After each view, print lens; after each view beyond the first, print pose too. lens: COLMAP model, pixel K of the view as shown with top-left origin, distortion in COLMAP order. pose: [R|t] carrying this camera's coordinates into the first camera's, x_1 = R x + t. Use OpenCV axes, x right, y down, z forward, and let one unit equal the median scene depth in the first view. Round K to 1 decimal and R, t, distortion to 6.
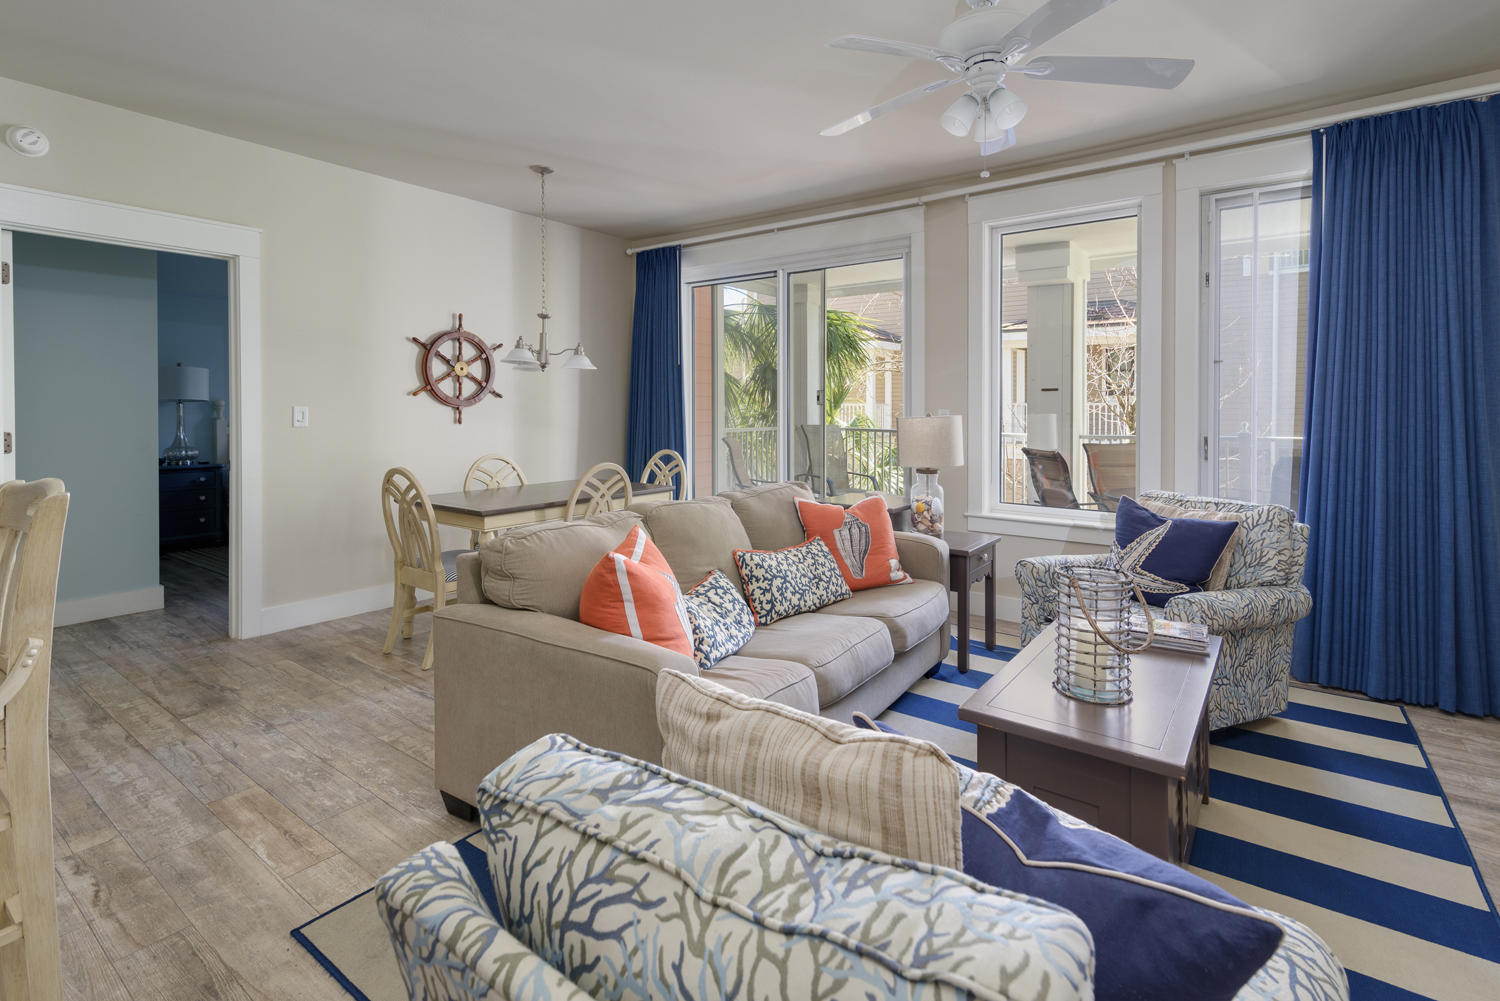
lens RADIAL K [[715.2, 0, 732.4], [0, 715.2, 418.0], [0, 0, 1]] dist [0.012591, -0.001061]
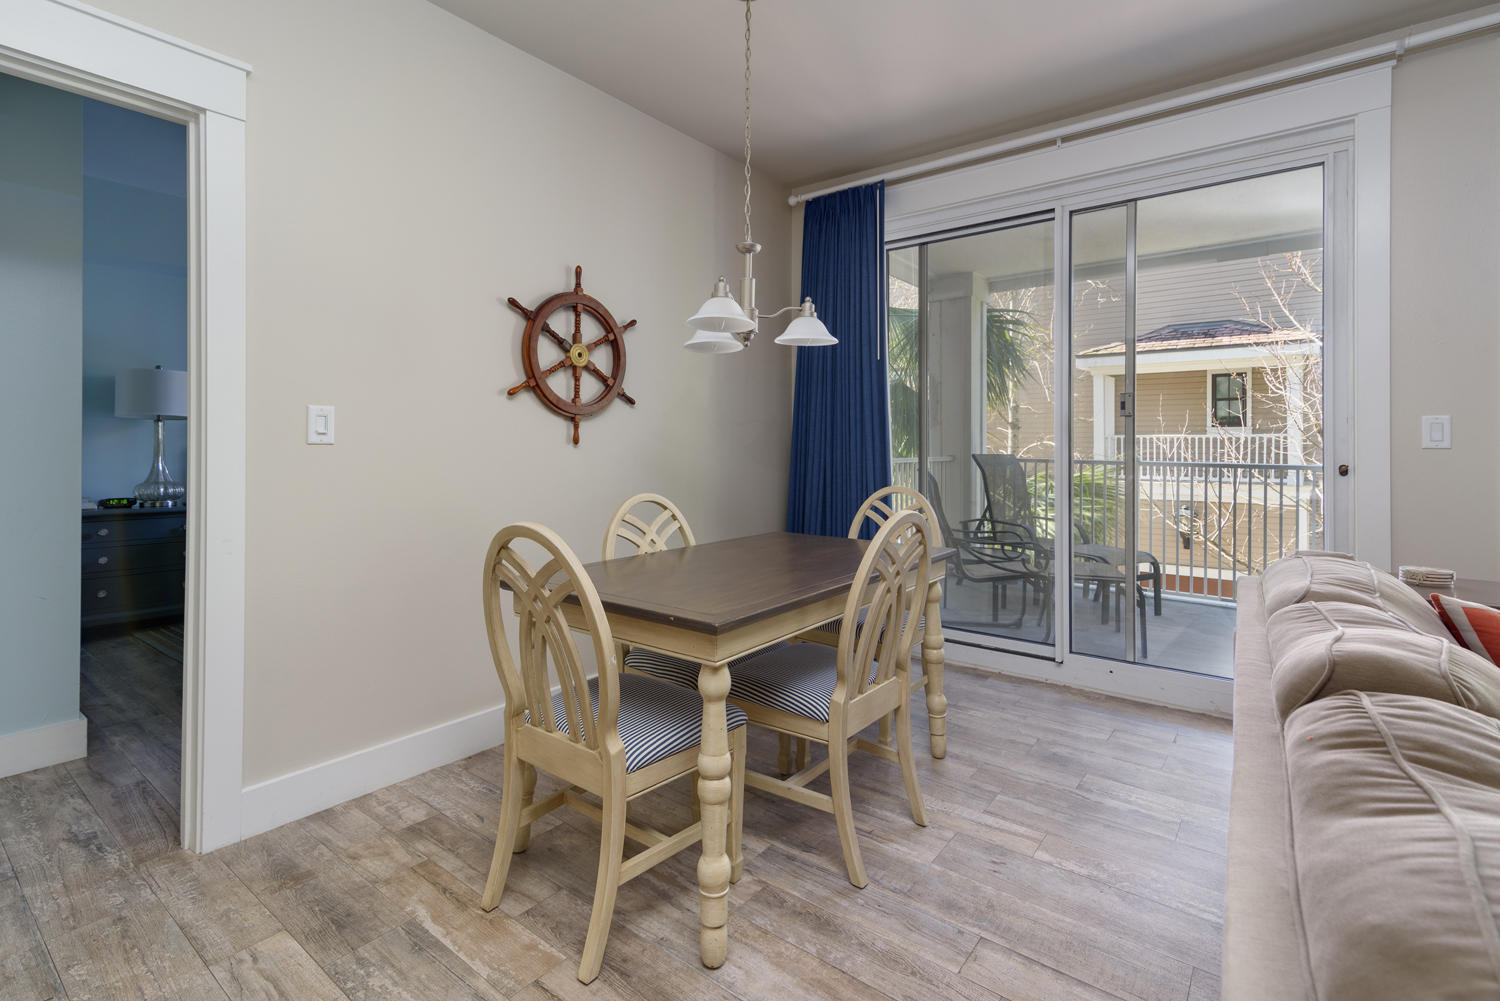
lens RADIAL K [[715.2, 0, 744.5], [0, 715.2, 432.6], [0, 0, 1]] dist [0.012591, -0.001061]
pose [[0.999905, -0.003424, -0.013378, -0.228645], [0.003027, 0.999557, -0.029611, 0.016350], [0.013473, 0.029567, 0.999472, 0.384881]]
